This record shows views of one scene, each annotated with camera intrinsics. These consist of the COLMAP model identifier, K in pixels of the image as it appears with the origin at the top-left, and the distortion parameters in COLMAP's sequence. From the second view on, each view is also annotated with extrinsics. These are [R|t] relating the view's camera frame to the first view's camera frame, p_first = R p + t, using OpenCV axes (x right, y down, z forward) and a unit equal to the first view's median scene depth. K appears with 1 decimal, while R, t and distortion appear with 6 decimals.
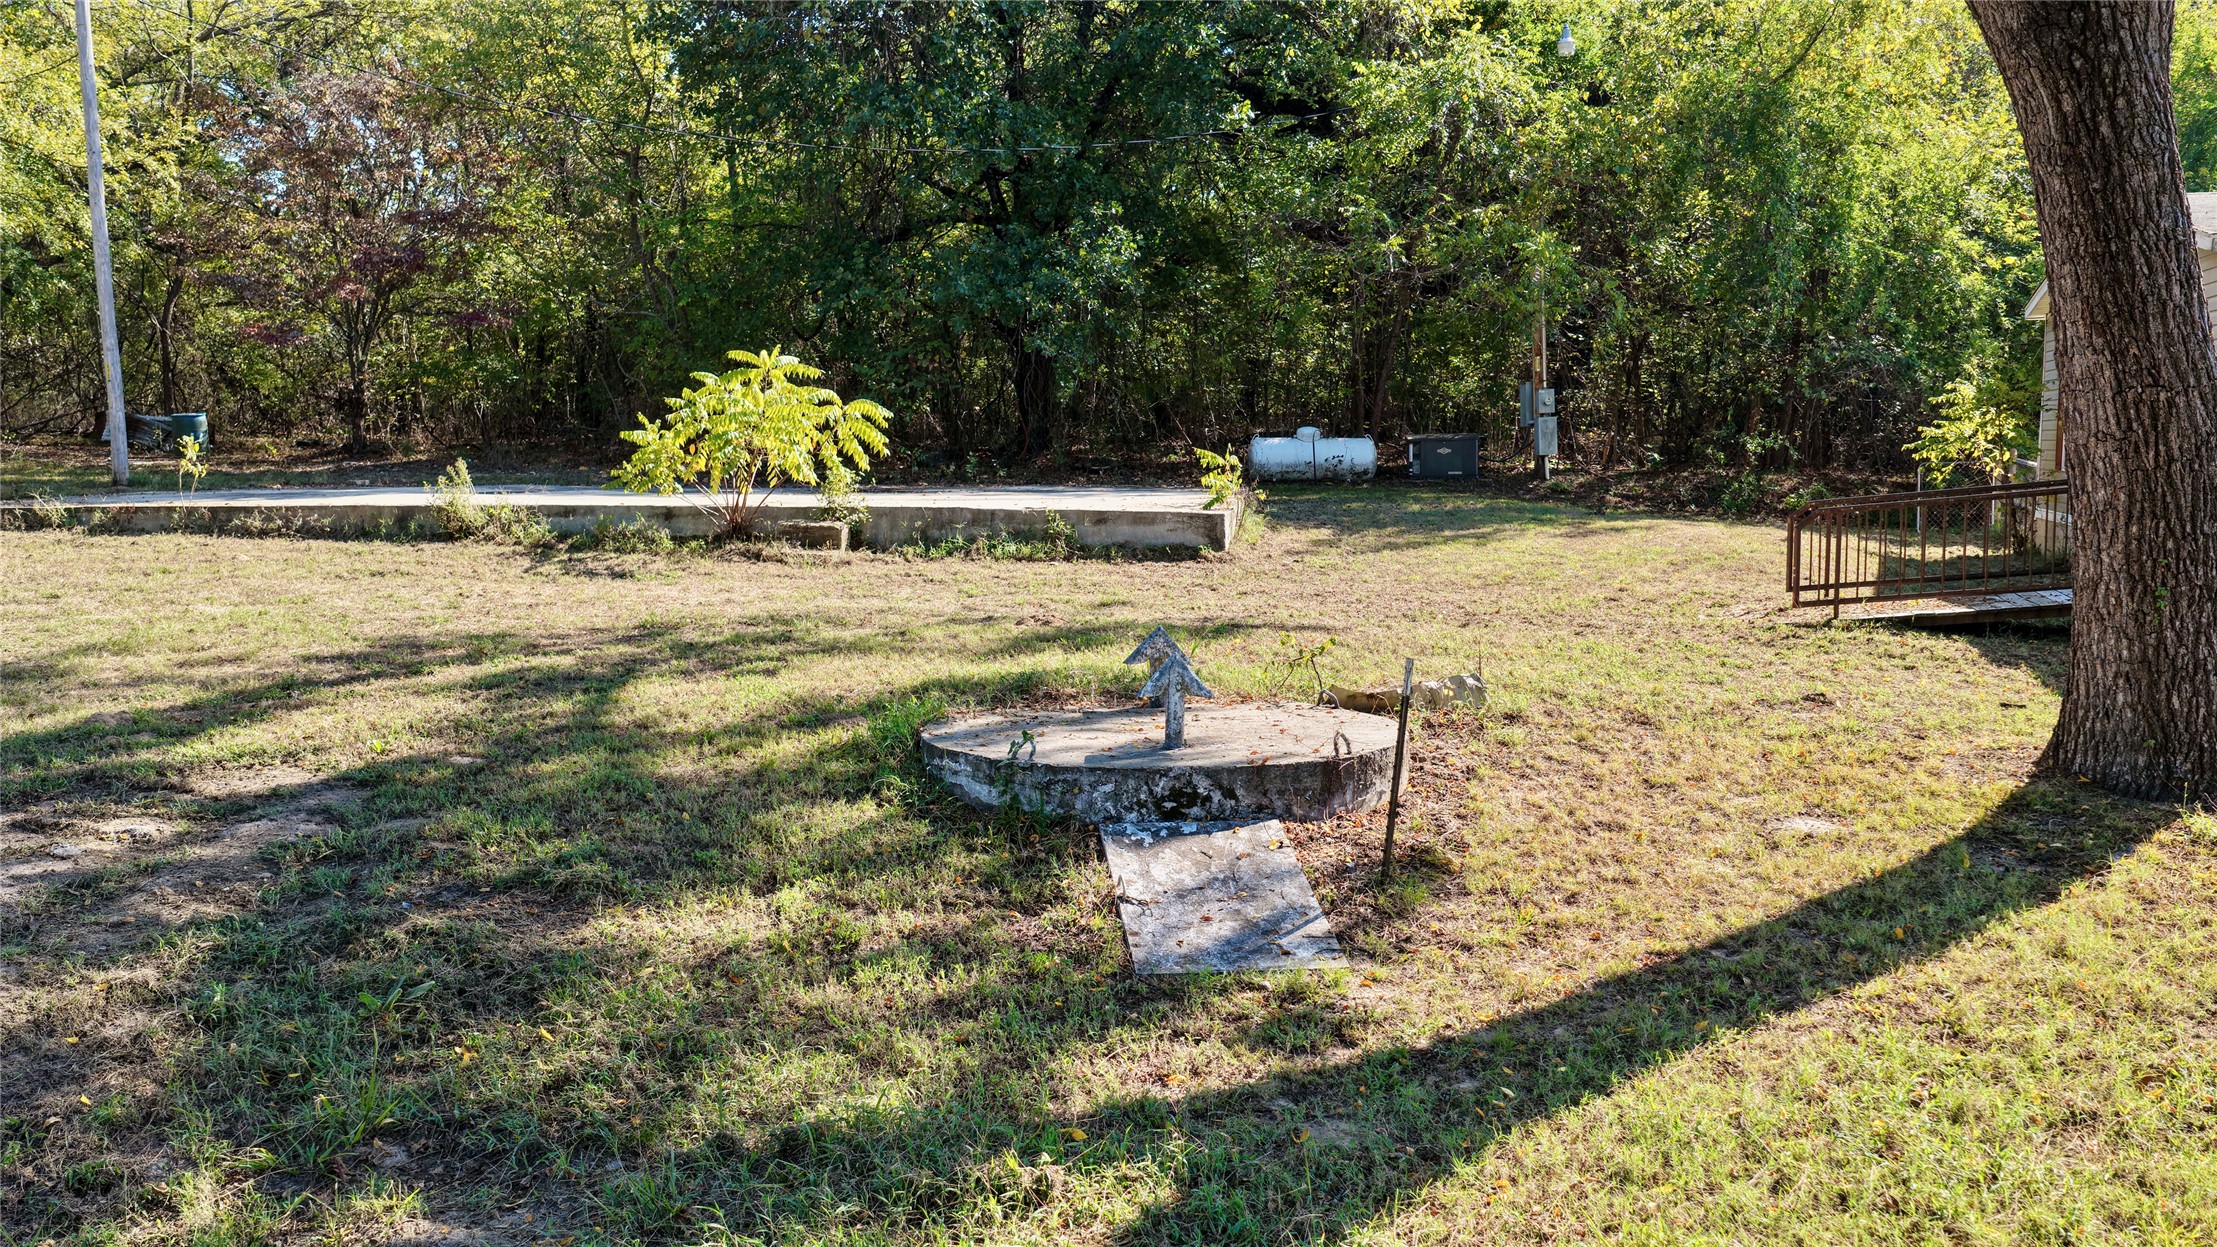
lens RADIAL K [[1835.2, 0, 1112.9], [0, 1835.2, 629.6], [0, 0, 1]] dist [-0.013603, 0.031737]
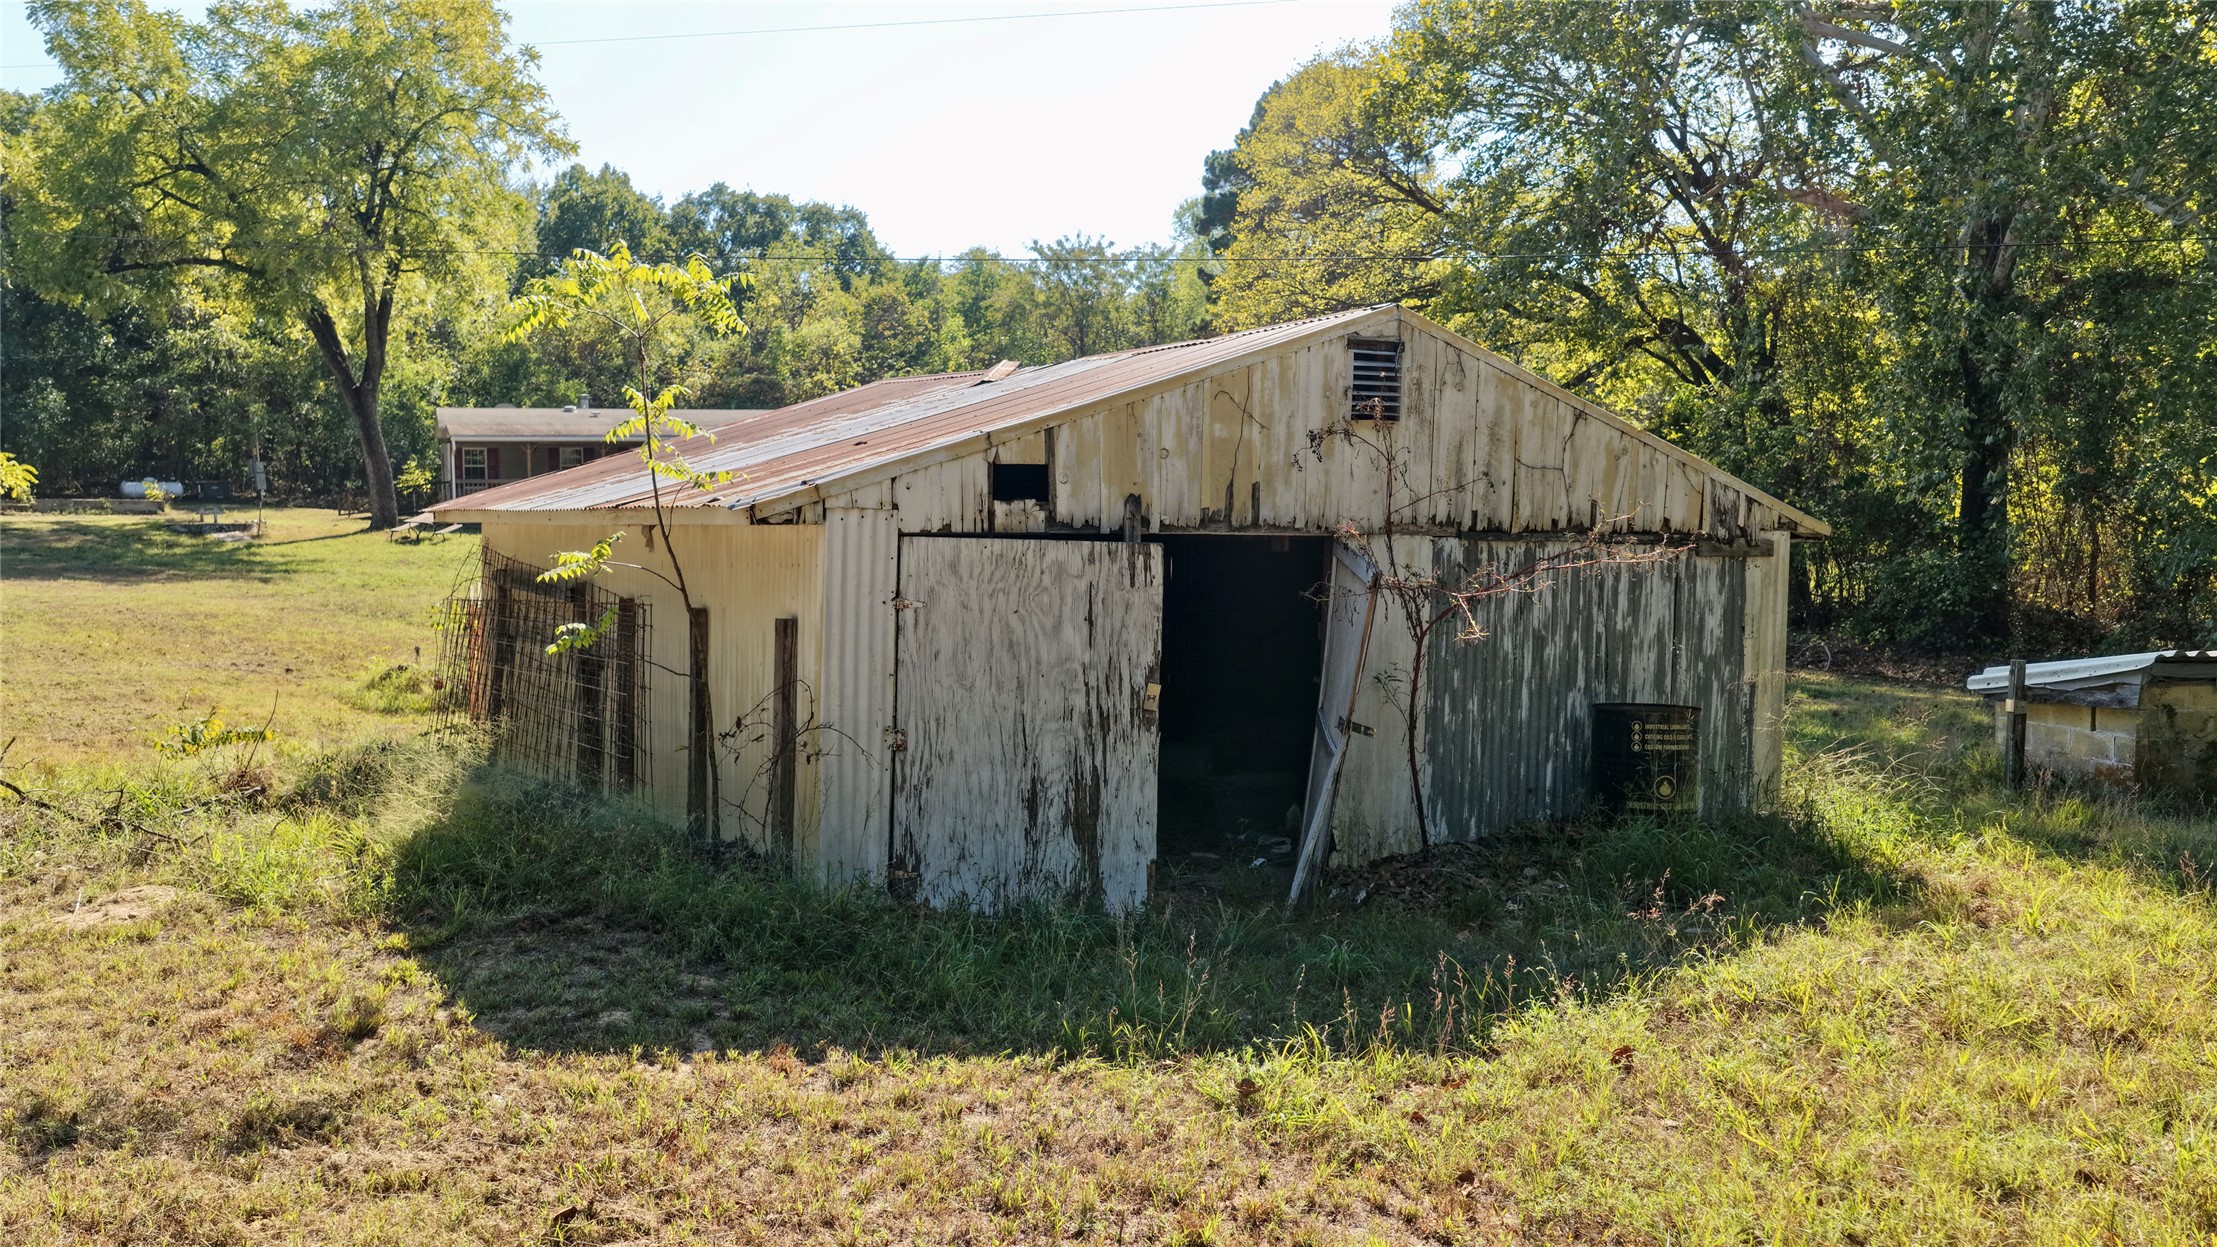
lens RADIAL K [[1841.5, 0, 1108.5], [0, 1841.5, 623.5], [0, 0, 1]] dist [-0.011545, 0.028940]
pose [[0.777090, -0.048939, 0.627484, -0.659136], [0.074481, 0.997117, -0.014472, 0.308854], [-0.624967, 0.057981, 0.778495, -2.432102]]
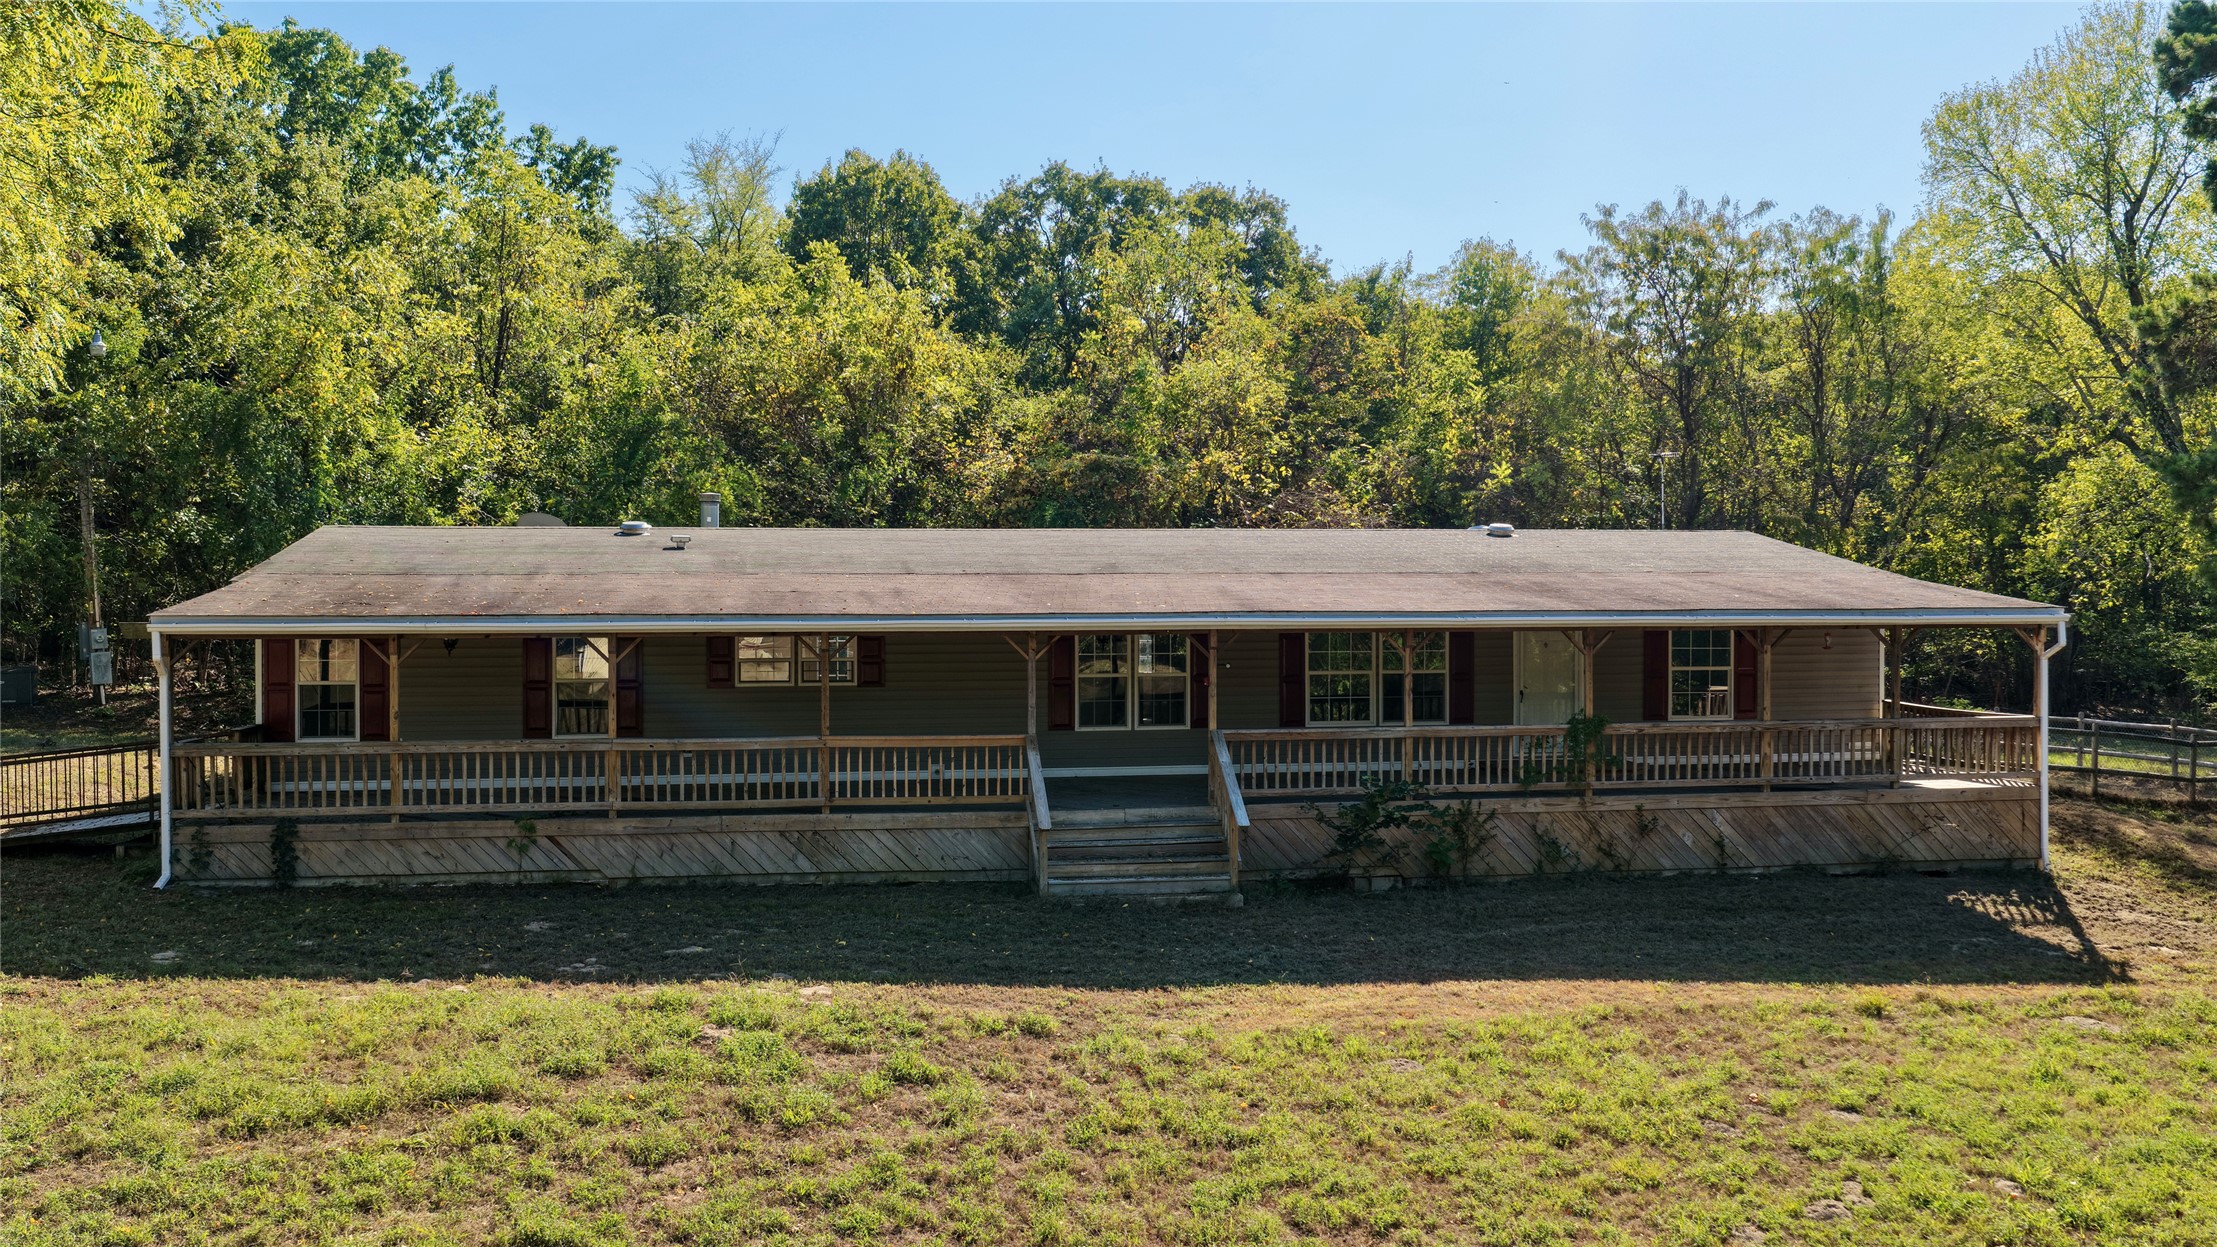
lens RADIAL K [[1835.2, 0, 1112.9], [0, 1835.2, 629.6], [0, 0, 1]] dist [-0.013603, 0.031737]
pose [[0.884926, -0.009136, 0.465642, 0.416232], [0.048798, 0.996123, -0.073193, -0.019288], [-0.463168, 0.087493, 0.881941, -0.546391]]
